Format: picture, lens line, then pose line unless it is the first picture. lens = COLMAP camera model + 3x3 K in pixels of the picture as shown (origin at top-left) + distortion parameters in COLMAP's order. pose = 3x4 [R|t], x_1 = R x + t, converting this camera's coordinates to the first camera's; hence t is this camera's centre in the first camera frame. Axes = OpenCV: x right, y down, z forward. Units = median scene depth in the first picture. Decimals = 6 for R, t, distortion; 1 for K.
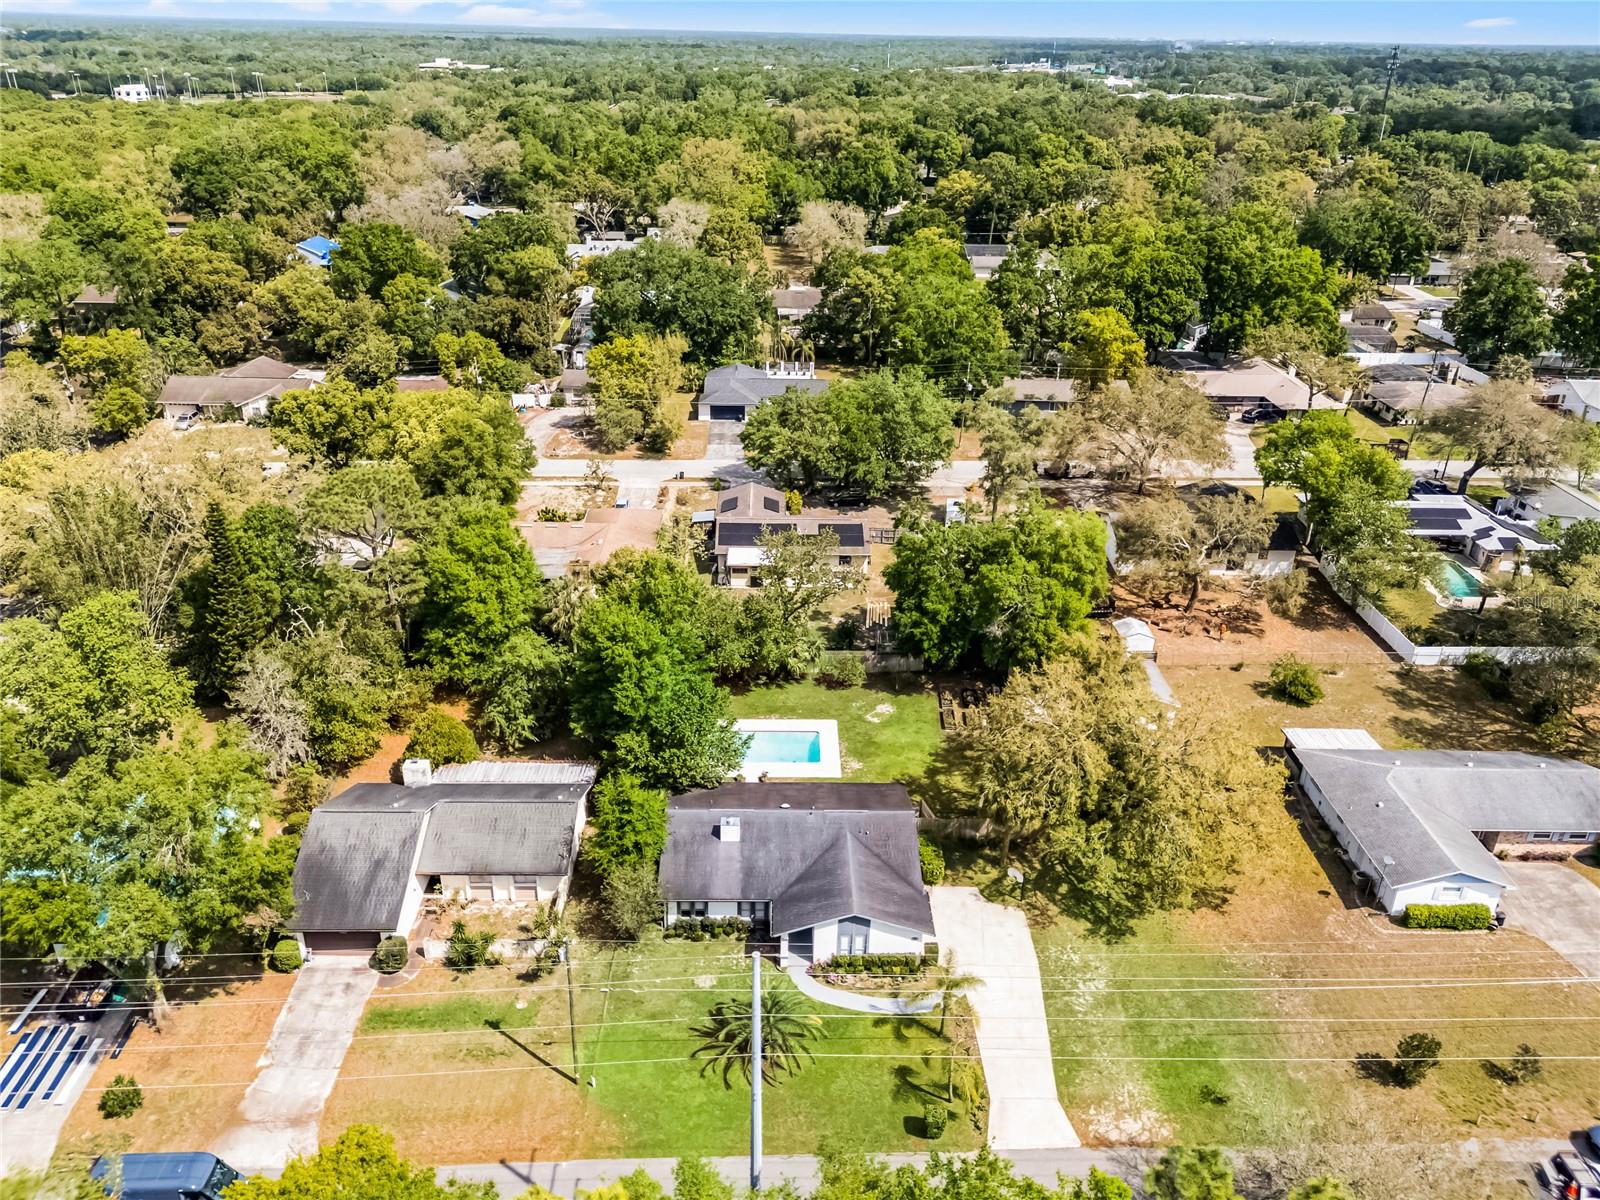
lens RADIAL K [[1171.4, 0, 796.9], [0, 1171.4, 592.1], [0, 0, 1]] dist [0.068247, -0.076577]
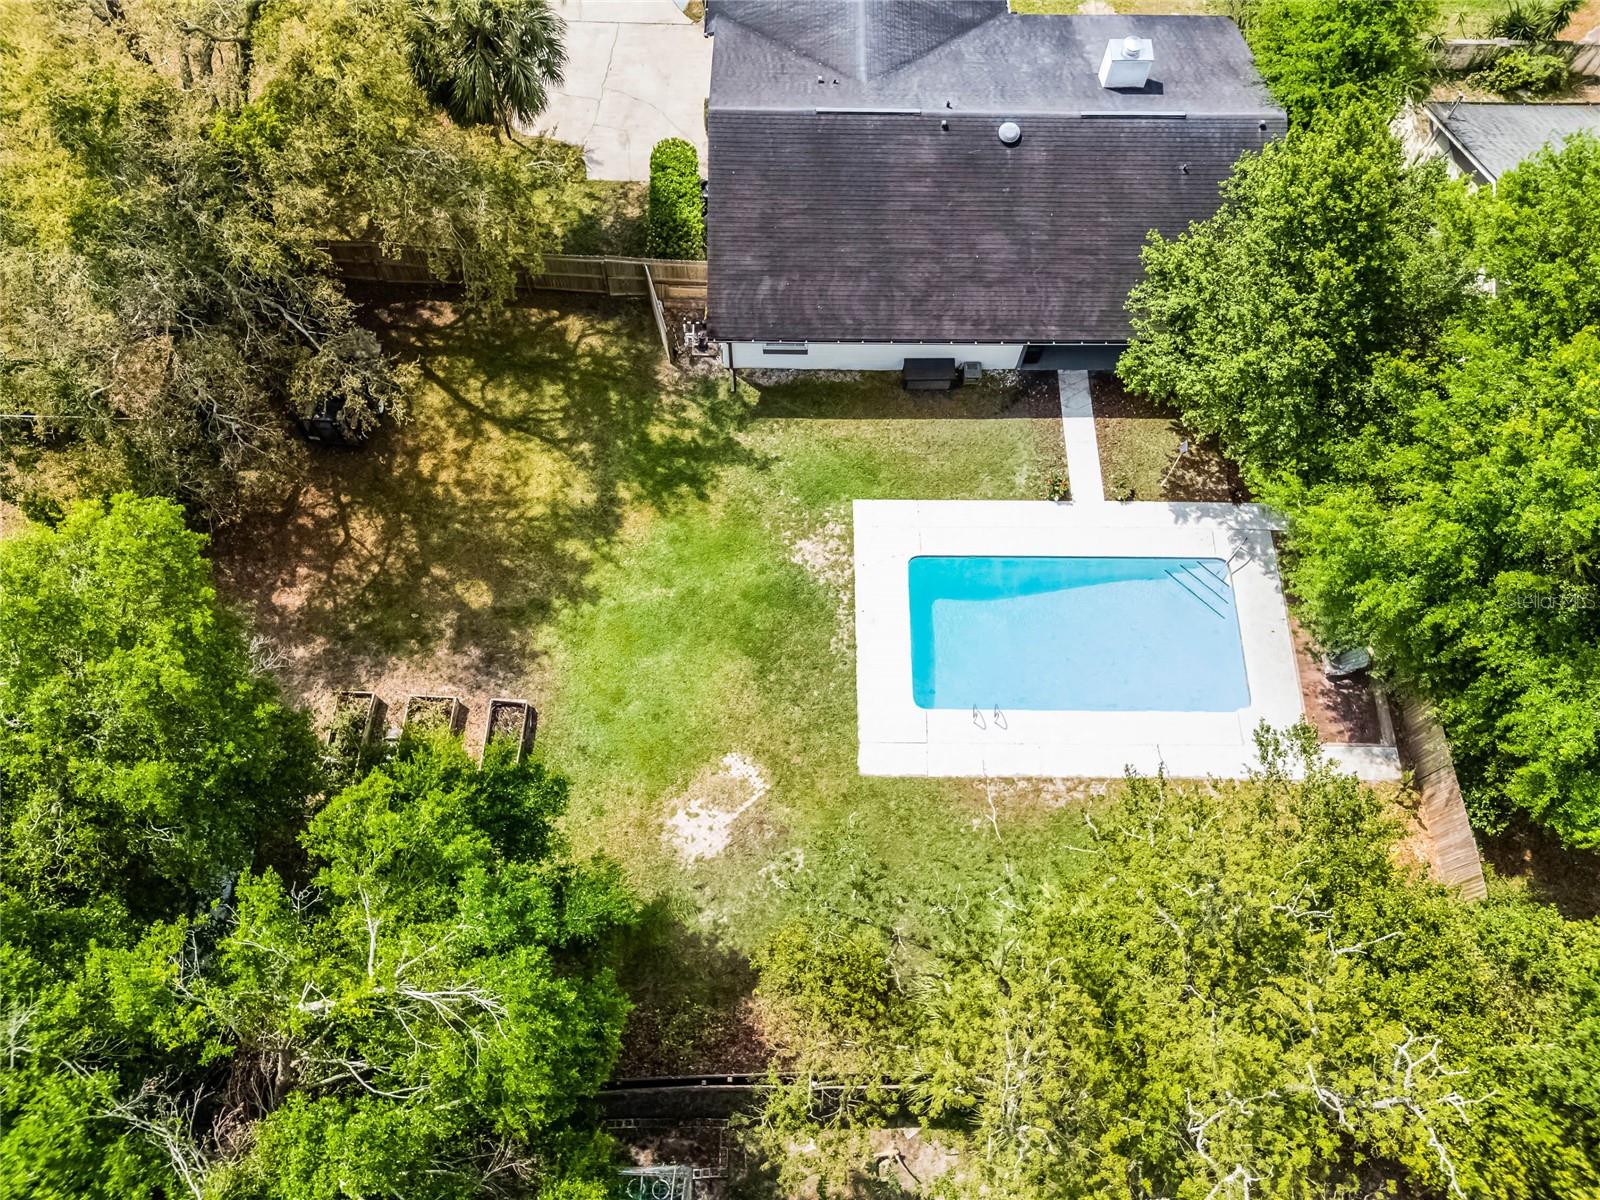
lens RADIAL K [[1216.2, 0, 793.2], [0, 1216.2, 581.7], [0, 0, 1]] dist [0.106315, -0.127092]
pose [[-0.999076, -0.024744, -0.035128, 0.067539], [-0.034361, -0.030773, 0.998936, -0.229182], [-0.025798, 0.999220, 0.029894, 0.983332]]
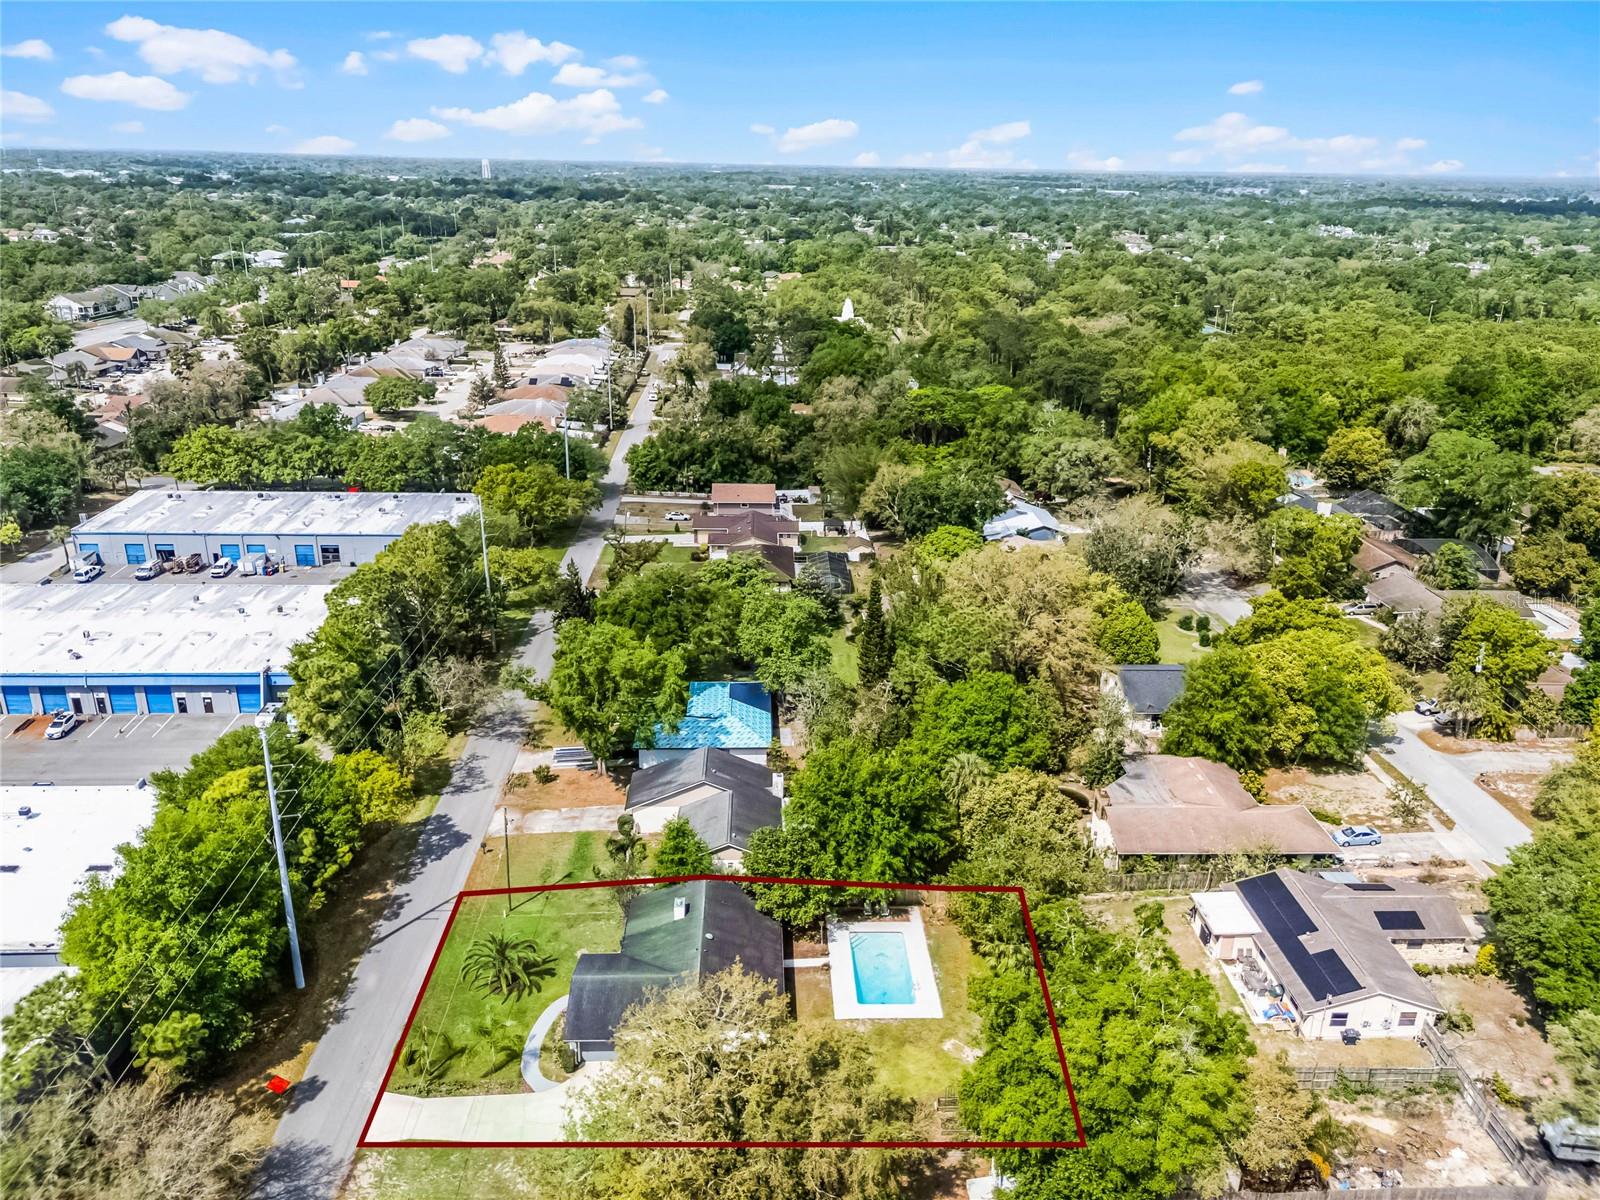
lens RADIAL K [[1174.6, 0, 800.0], [0, 1174.6, 600.0], [0, 0, 1]] dist [0.075807, -0.108027]
pose [[0.024134, 0.330078, -0.943645, 0.840584], [-0.445649, 0.848496, 0.285398, -0.403989], [0.894882, 0.413647, 0.167576, 0.636988]]
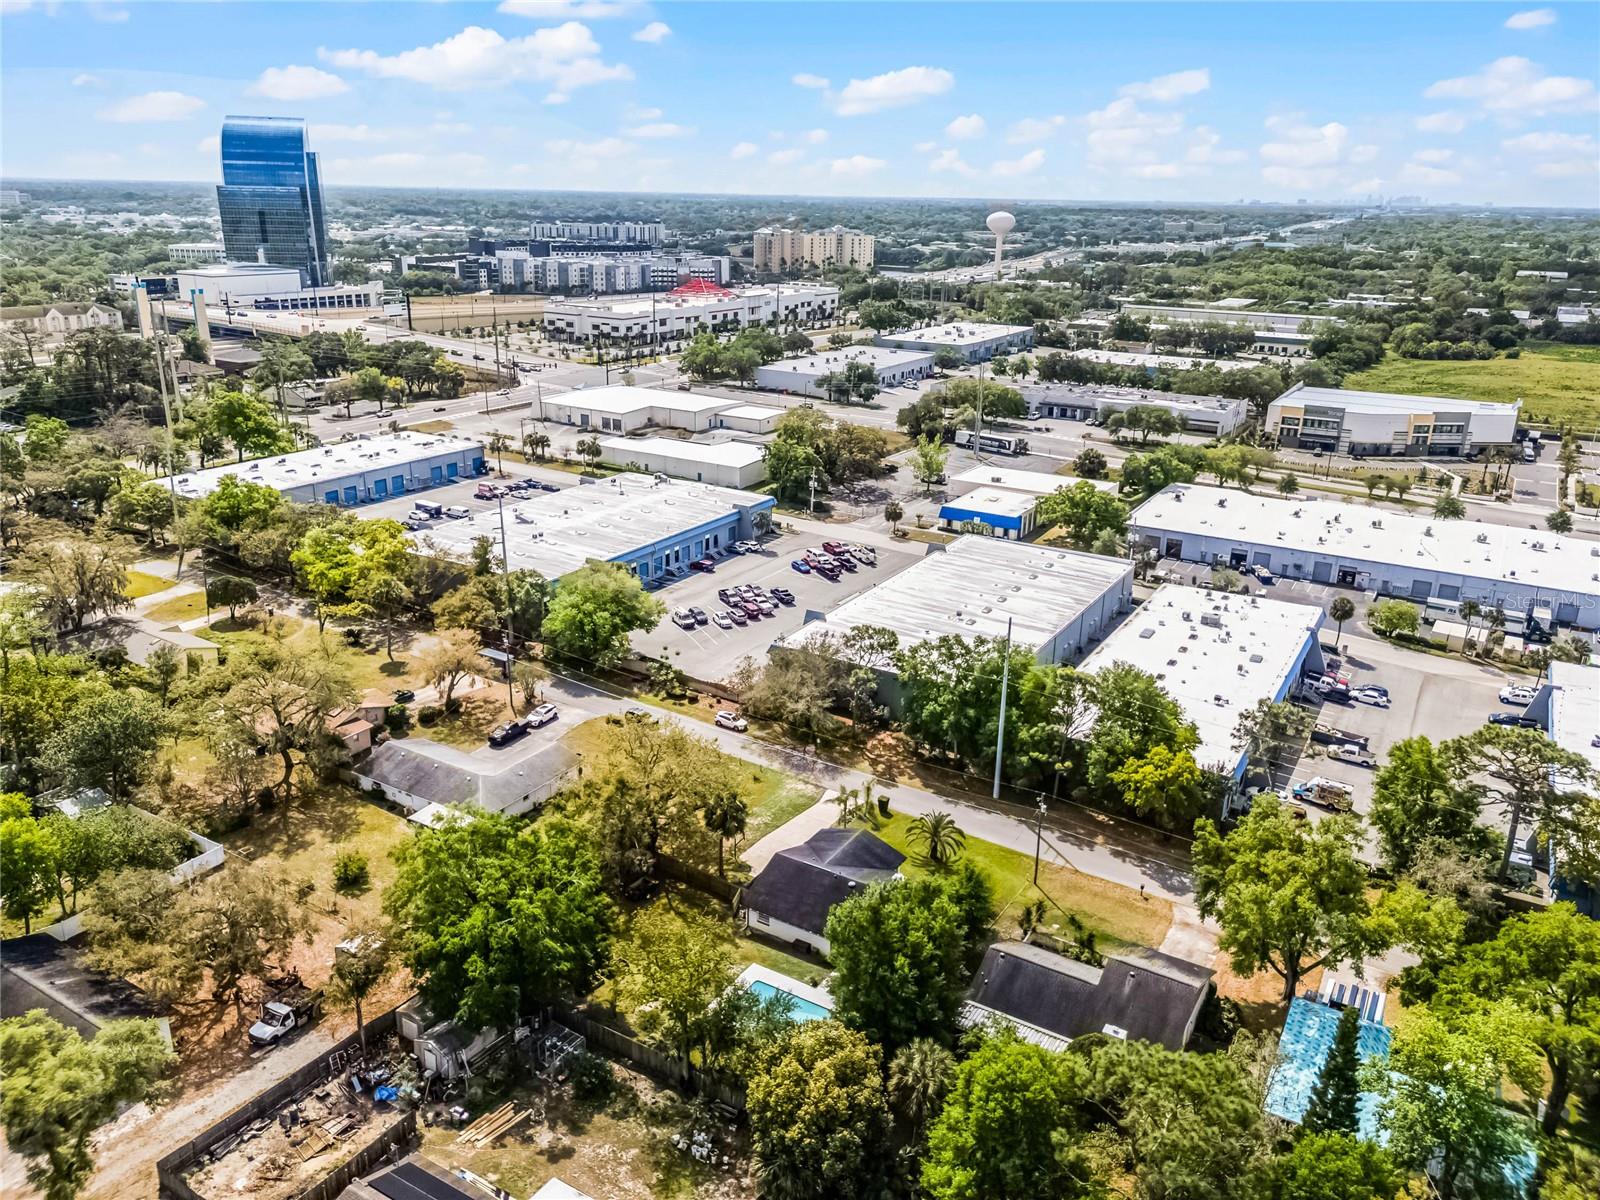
lens RADIAL K [[1155.6, 0, 796.9], [0, 1155.6, 619.1], [0, 0, 1]] dist [0.109606, -0.194257]
pose [[-0.847052, -0.213981, 0.486534, -0.471147], [0.196334, 0.724672, 0.660533, -0.812800], [-0.493919, 0.655029, -0.571823, 1.370397]]
